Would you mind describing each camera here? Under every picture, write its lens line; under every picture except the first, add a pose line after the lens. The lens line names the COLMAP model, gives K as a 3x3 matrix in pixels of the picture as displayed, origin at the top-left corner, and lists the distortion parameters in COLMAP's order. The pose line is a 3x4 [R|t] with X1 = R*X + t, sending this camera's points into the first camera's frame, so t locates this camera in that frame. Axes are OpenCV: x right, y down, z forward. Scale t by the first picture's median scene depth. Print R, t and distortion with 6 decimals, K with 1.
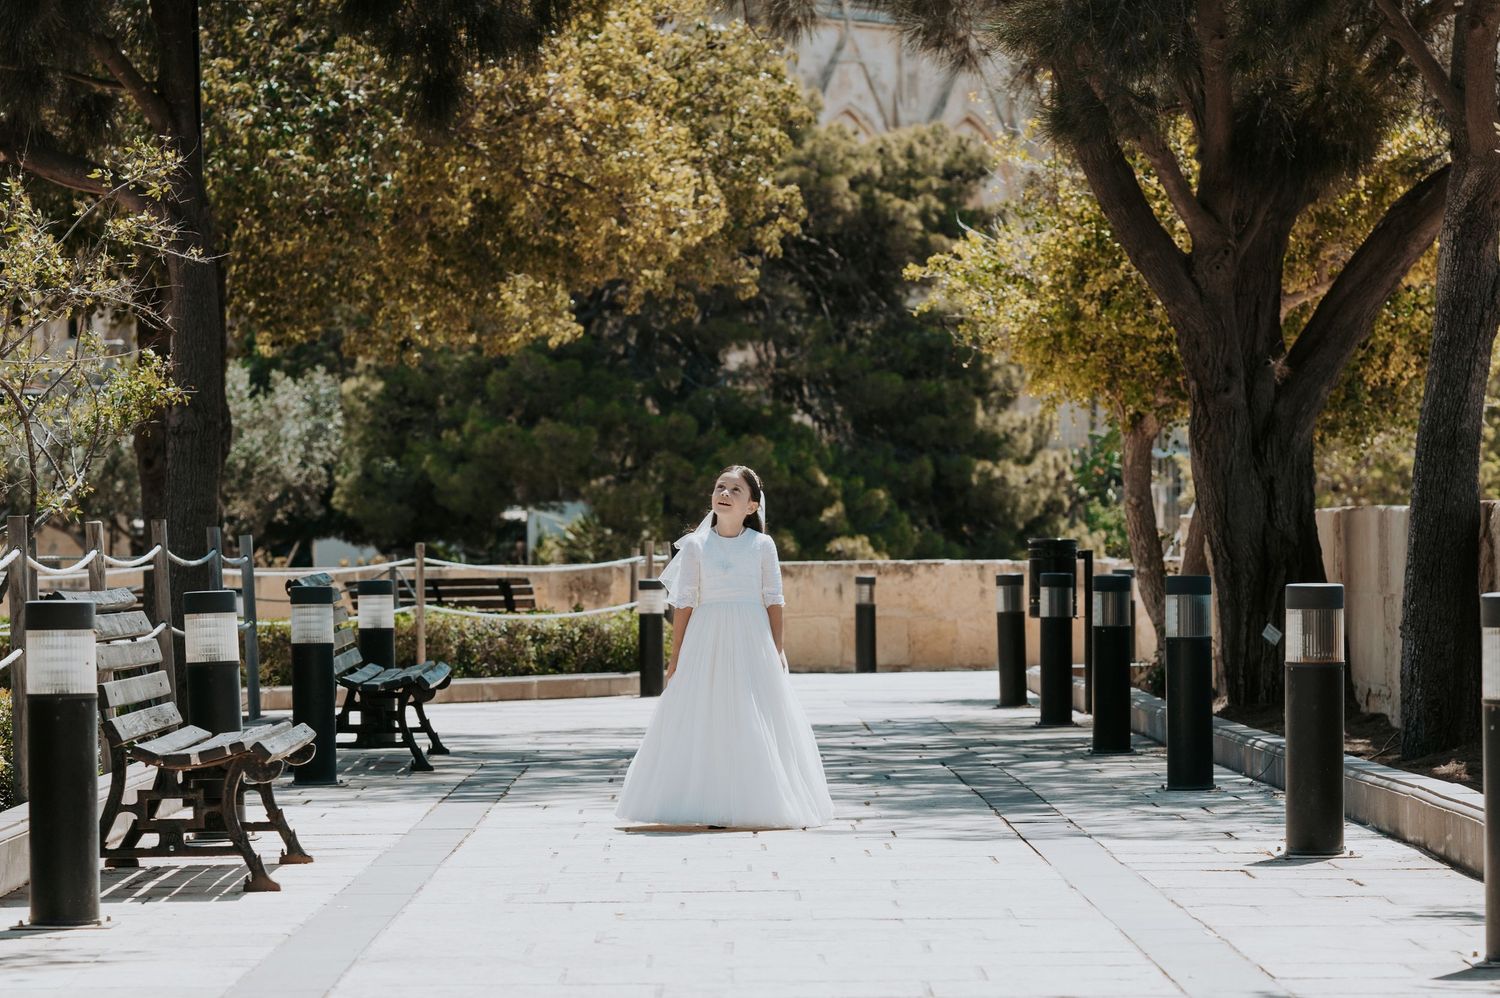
lens RADIAL K [[3765.6, 0, 750.0], [0, 3765.6, 499.0], [0, 0, 1]] dist [-0.031479, 0.011375]
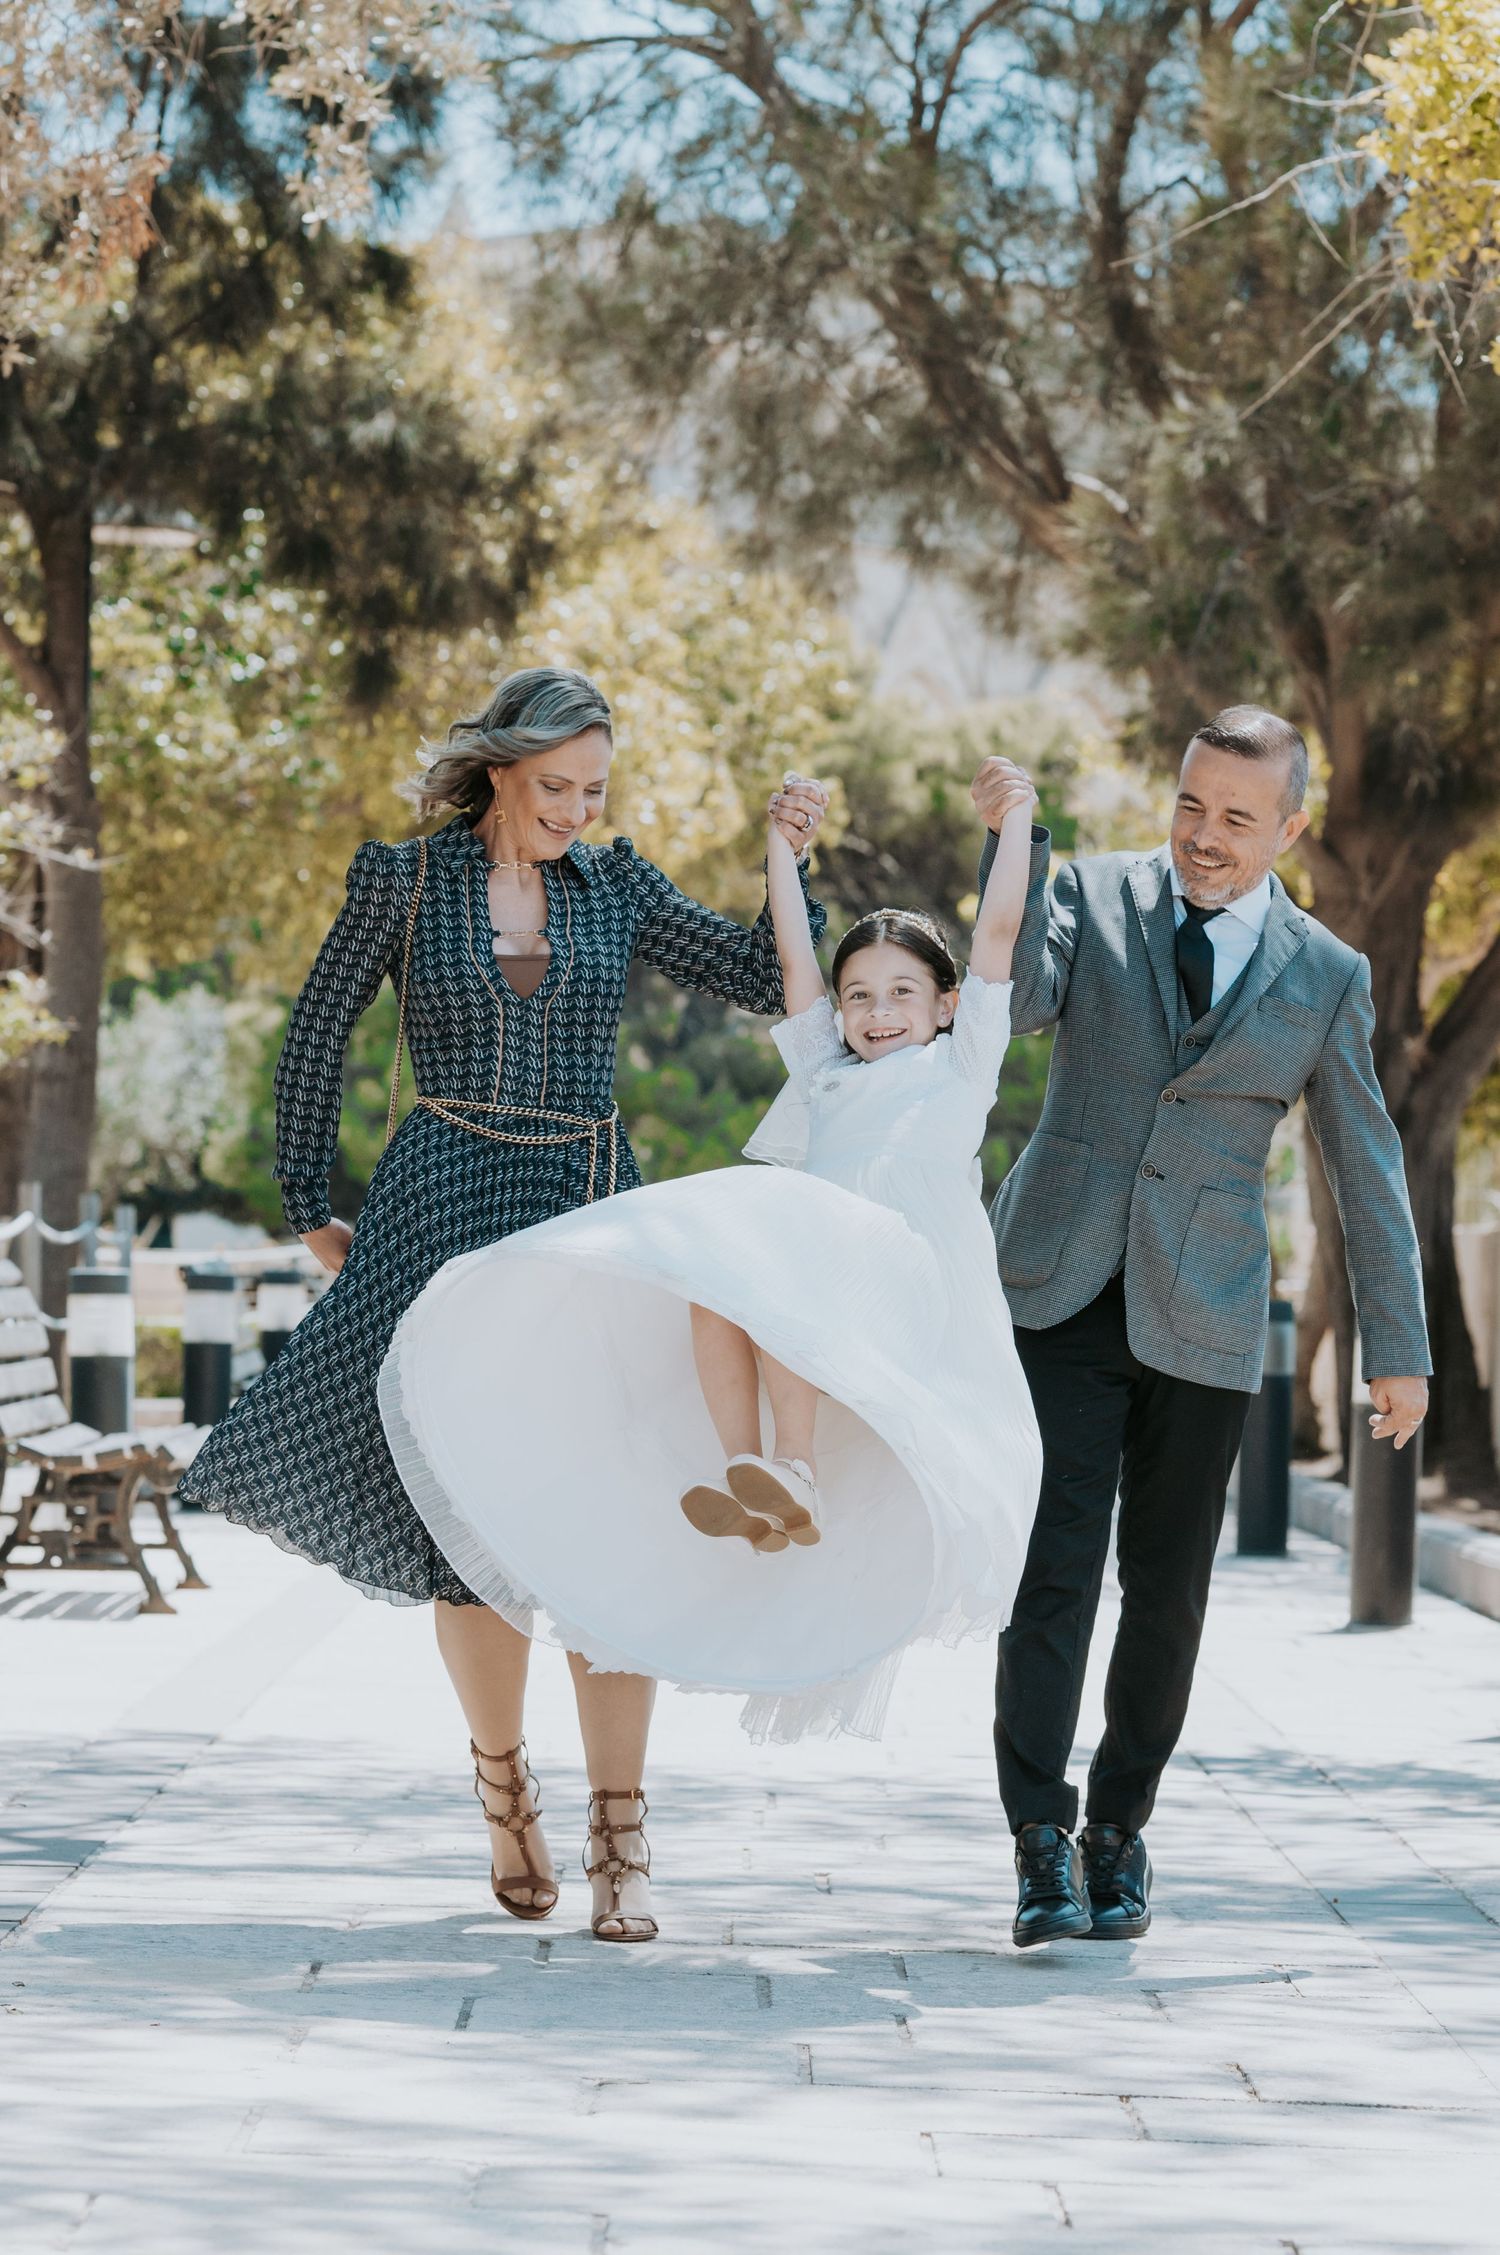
lens RADIAL K [[5660.9, 0, 750.0], [0, 5660.9, 1127.5], [0, 0, 1]] dist [-0.031479, 0.011375]
pose [[0.999166, 0.040180, -0.007285, 0.008290], [-0.040255, 0.999134, -0.010477, -0.000014], [0.006858, 0.010761, 0.999919, -0.220173]]
